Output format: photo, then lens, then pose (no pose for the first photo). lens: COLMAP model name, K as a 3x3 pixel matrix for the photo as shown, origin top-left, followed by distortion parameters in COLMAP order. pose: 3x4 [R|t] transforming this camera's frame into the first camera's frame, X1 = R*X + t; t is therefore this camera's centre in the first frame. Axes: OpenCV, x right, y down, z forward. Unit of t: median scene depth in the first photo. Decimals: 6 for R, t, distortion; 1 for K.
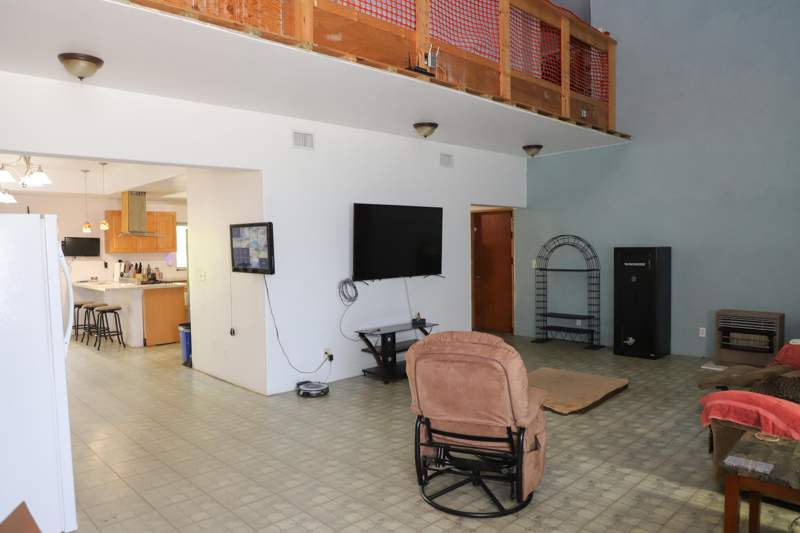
lens RADIAL K [[538.4, 0, 400.0], [0, 538.4, 266.5], [0, 0, 1]] dist [-0.000907, -0.000066]
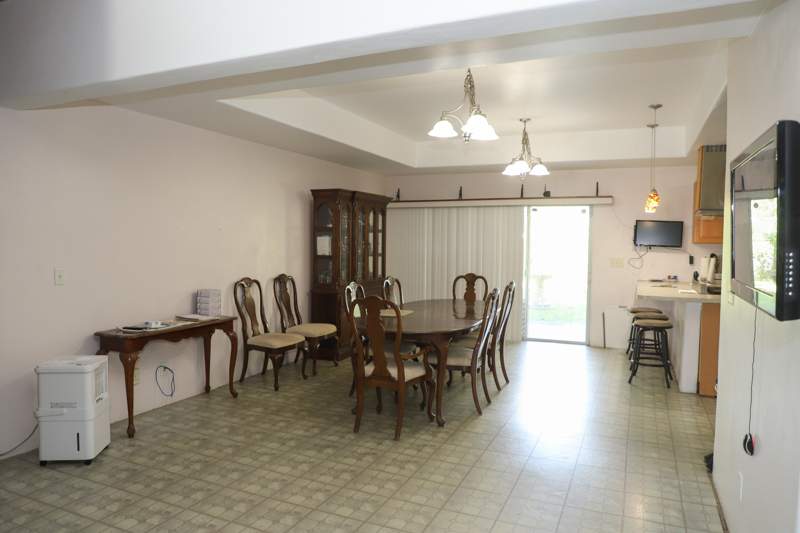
lens RADIAL K [[538.4, 0, 400.0], [0, 538.4, 266.5], [0, 0, 1]] dist [-0.000907, -0.000066]
pose [[0.369987, 0.066054, -0.926686, -0.037970], [-0.058669, 0.997140, 0.047652, -0.006573], [0.927182, 0.036737, 0.372804, 0.431876]]
